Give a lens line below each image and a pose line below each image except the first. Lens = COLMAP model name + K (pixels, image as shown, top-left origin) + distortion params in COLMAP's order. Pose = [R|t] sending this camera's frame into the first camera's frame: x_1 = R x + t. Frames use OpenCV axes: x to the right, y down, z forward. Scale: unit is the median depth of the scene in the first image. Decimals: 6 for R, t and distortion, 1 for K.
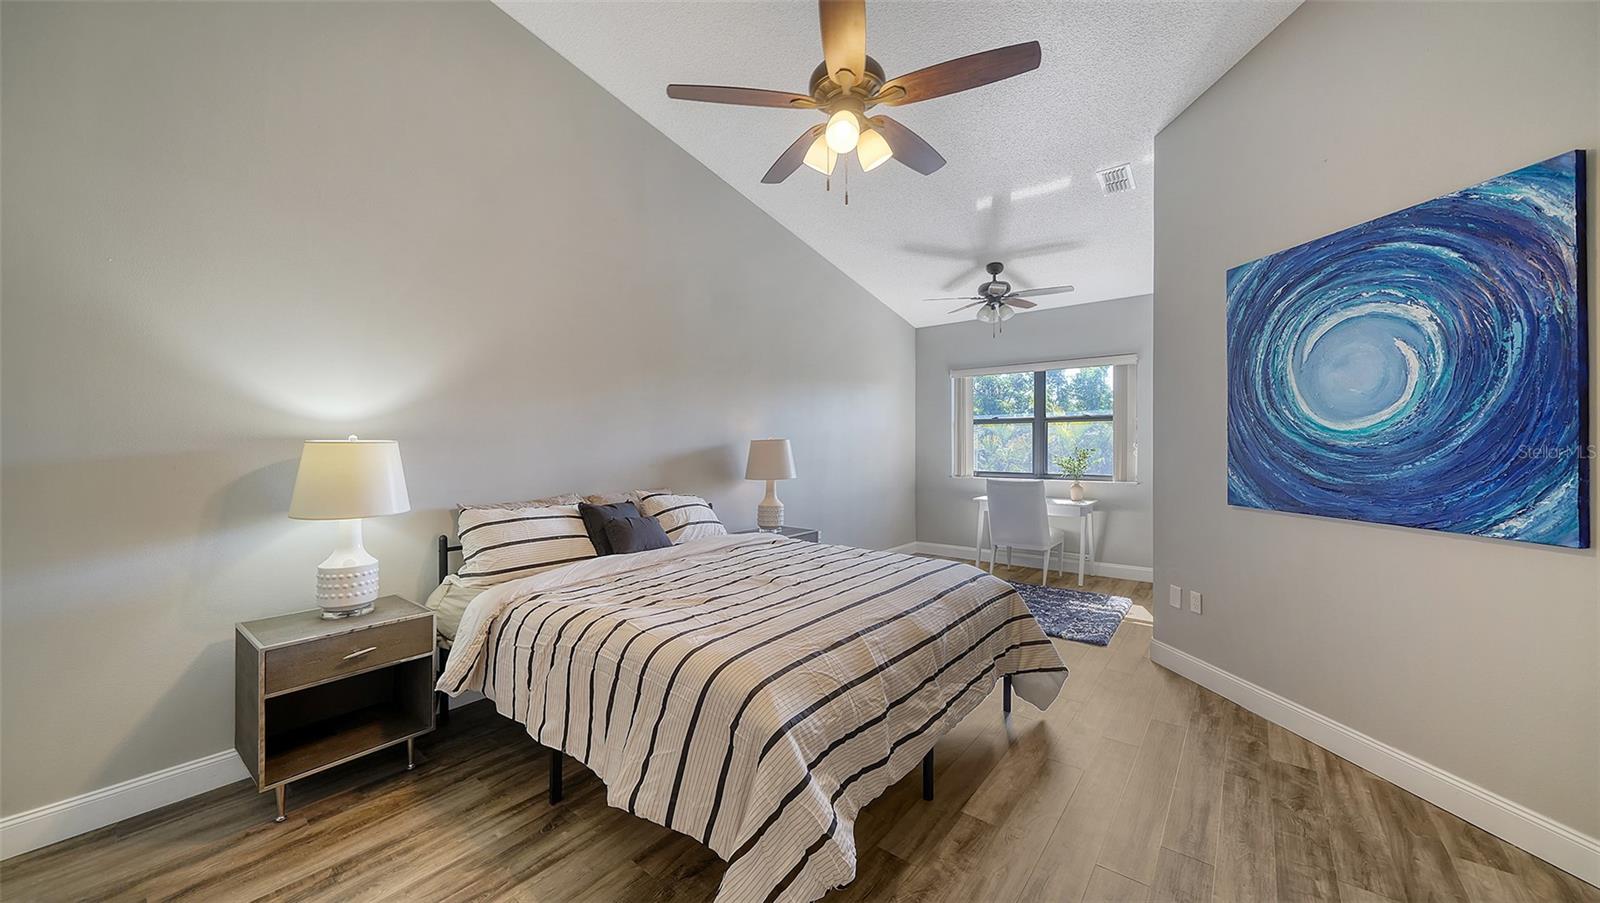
lens RADIAL K [[568.0, 0, 783.0], [0, 568.0, 439.0], [0, 0, 1]] dist [-0.005135, -0.000665]
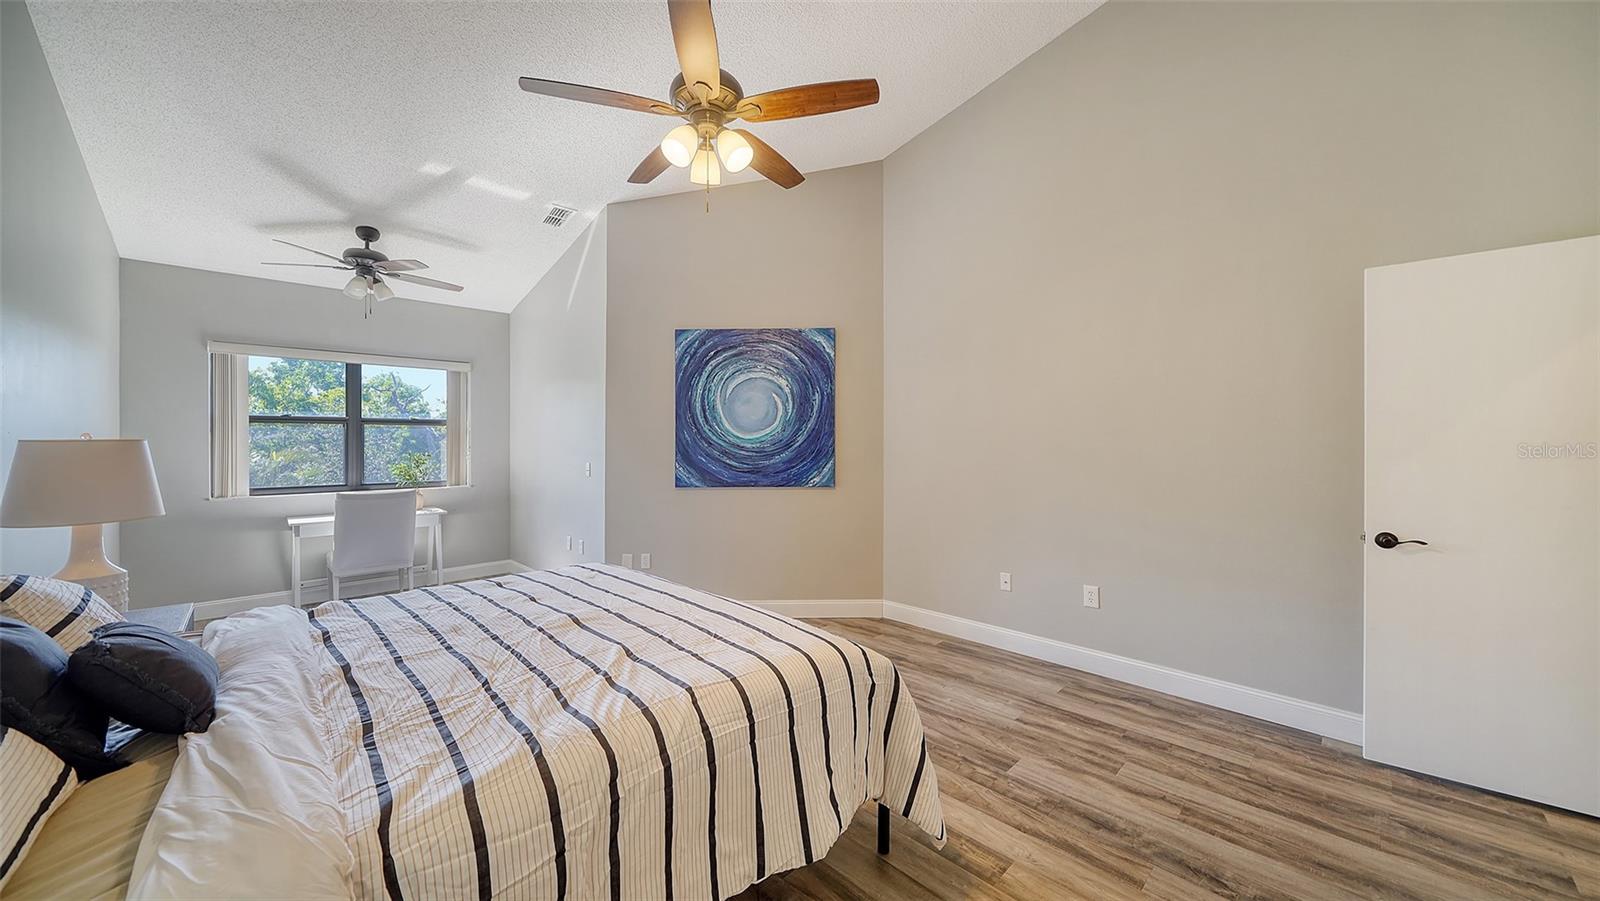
lens RADIAL K [[564.4, 0, 792.1], [0, 564.4, 452.1], [0, 0, 1]] dist [0.000372, -0.000427]
pose [[0.107298, -0.007275, 0.994200, -0.809141], [-0.000952, 0.999972, 0.007420, 0.014974], [-0.994226, -0.001743, 0.107288, 0.661138]]
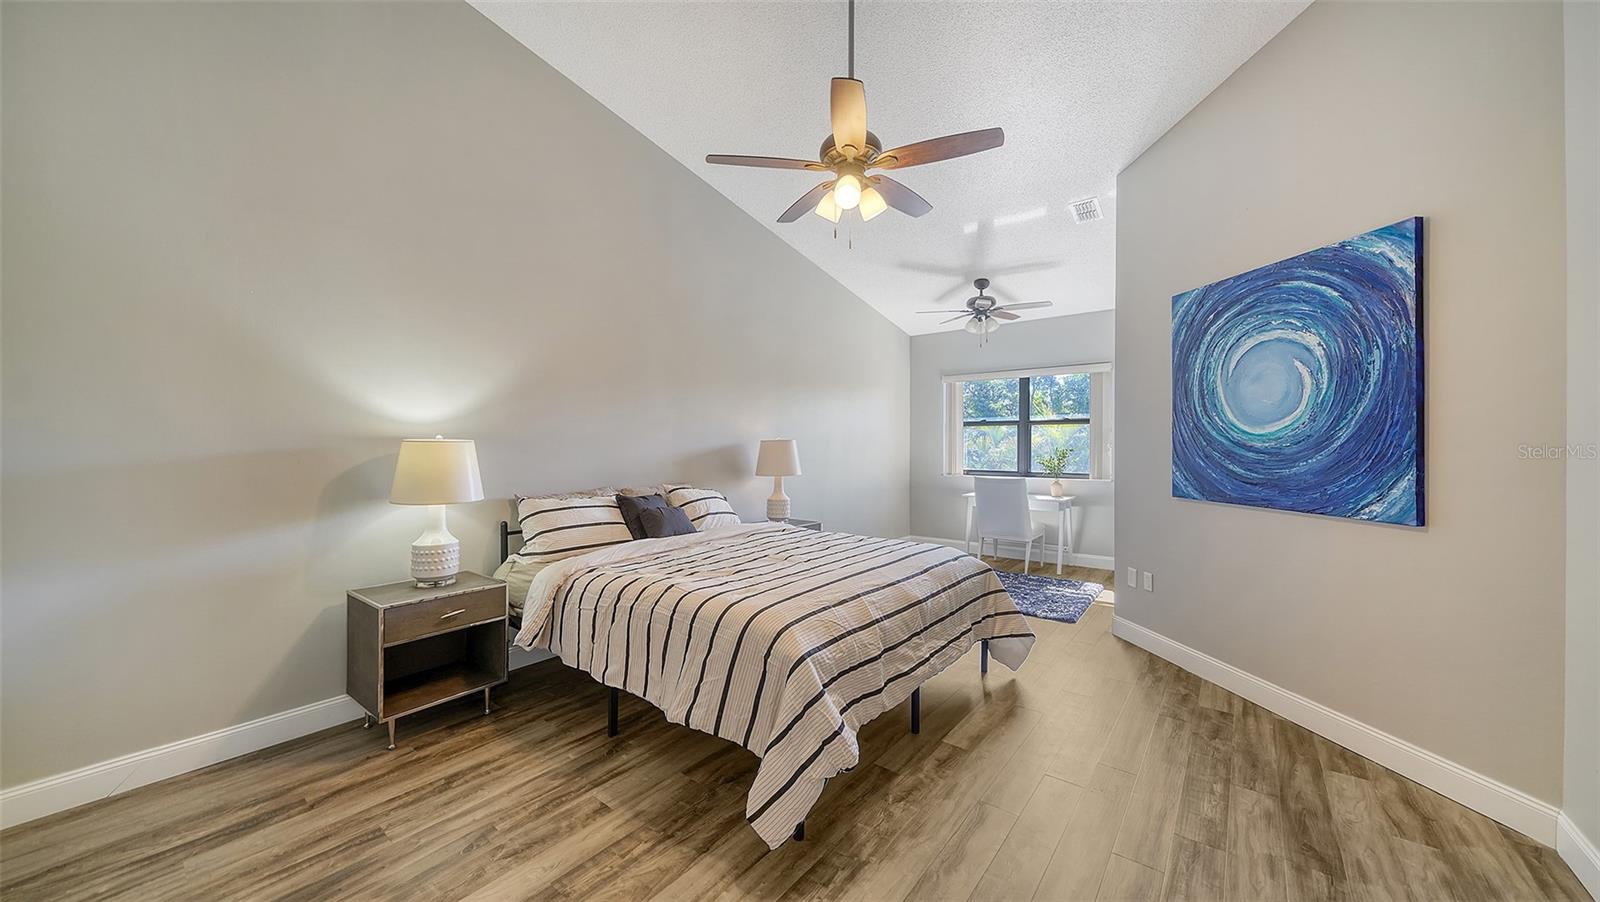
lens RADIAL K [[568.0, 0, 796.4], [0, 568.0, 438.6], [0, 0, 1]] dist [-0.005135, -0.000665]
pose [[0.999594, 0.002755, 0.028370, -0.031784], [-0.002719, 0.999995, -0.001291, -0.000716], [-0.028373, 0.001213, 0.999597, -0.185389]]
